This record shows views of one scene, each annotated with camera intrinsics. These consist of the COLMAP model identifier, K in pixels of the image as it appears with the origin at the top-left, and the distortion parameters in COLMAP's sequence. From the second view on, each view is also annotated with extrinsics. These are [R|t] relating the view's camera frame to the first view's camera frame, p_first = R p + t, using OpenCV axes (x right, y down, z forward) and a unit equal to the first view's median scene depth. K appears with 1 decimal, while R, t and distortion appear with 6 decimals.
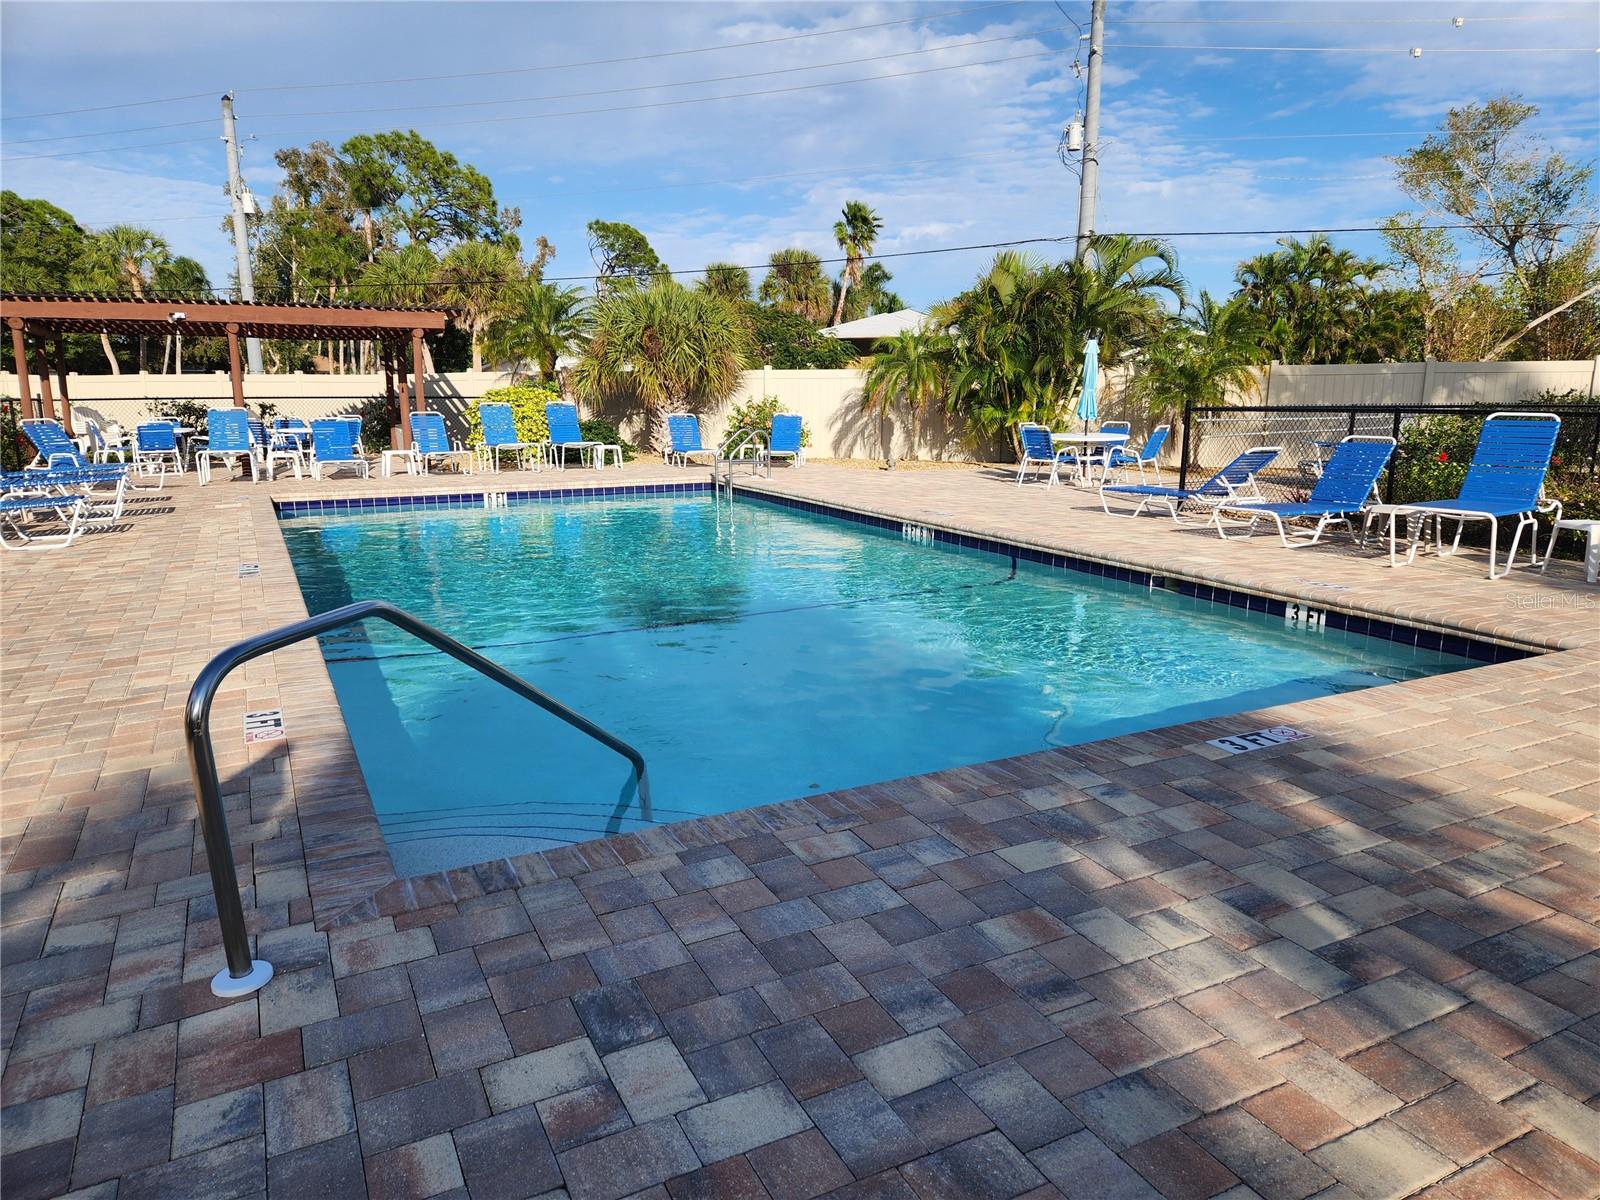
lens RADIAL K [[1058.9, 0, 805.1], [0, 1058.9, 599.8], [0, 0, 1]] dist [0.034128, -0.000111]
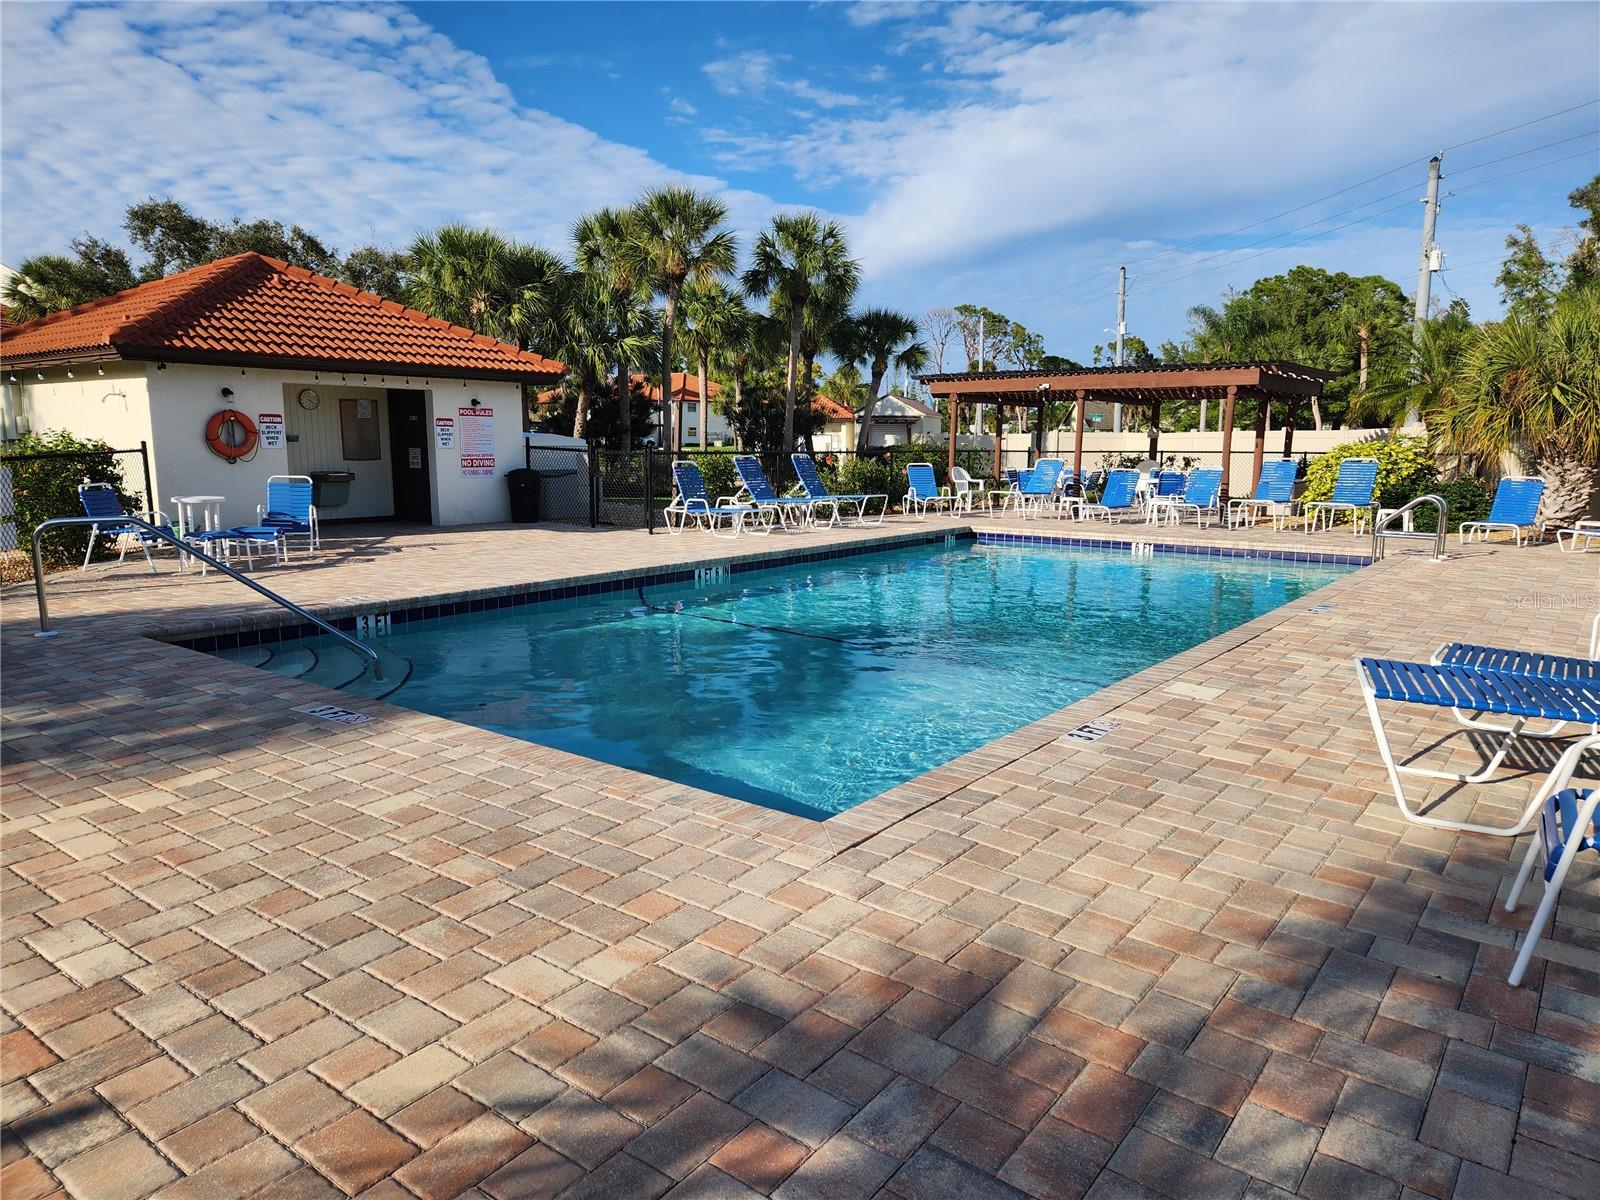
lens RADIAL K [[1058.9, 0, 805.1], [0, 1058.9, 599.8], [0, 0, 1]] dist [0.034128, -0.000111]
pose [[0.430251, 0.139914, -0.891800, 0.498376], [-0.185605, 0.980519, 0.064288, -0.052251], [0.883422, 0.137863, 0.447838, 0.255344]]
